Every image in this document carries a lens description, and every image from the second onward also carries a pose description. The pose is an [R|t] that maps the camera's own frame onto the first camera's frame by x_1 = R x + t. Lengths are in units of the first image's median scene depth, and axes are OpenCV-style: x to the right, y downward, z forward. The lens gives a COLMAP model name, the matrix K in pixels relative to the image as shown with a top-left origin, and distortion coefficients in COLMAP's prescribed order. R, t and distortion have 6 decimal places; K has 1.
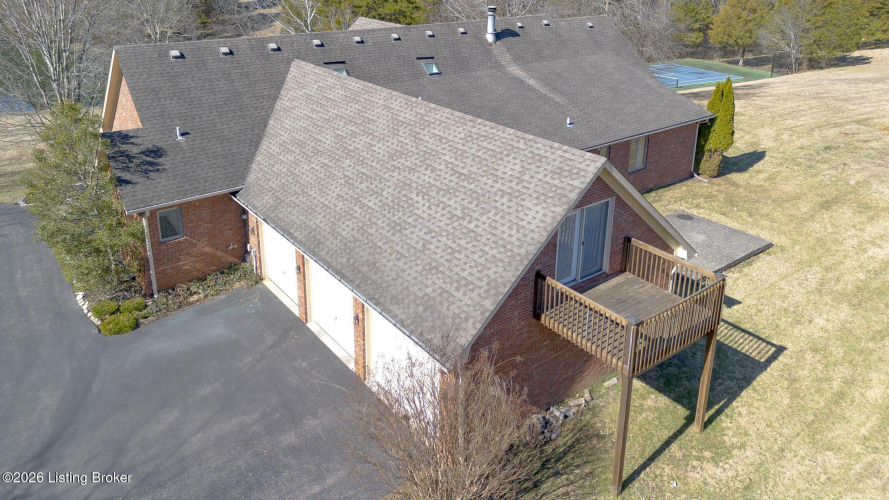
lens RADIAL K [[513.7, 0, 436.5], [0, 513.7, 249.3], [0, 0, 1]] dist [0.032412, -0.001163]
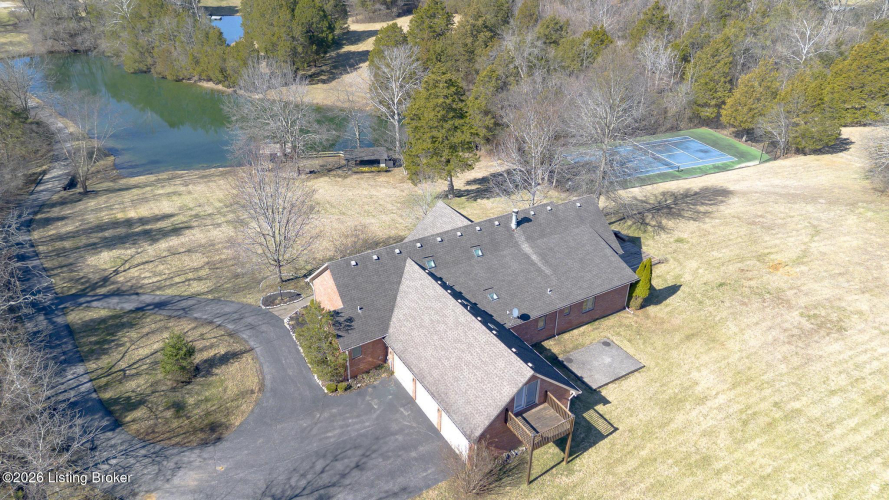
lens RADIAL K [[628.3, 0, 444.5], [0, 628.3, 250.0], [0, 0, 1]] dist [0.083340, -0.093875]
pose [[0.995053, 0.059084, -0.079861, 0.063568], [-0.040855, 0.976162, 0.213161, -1.080215], [0.090551, -0.208844, 0.973748, -1.551624]]
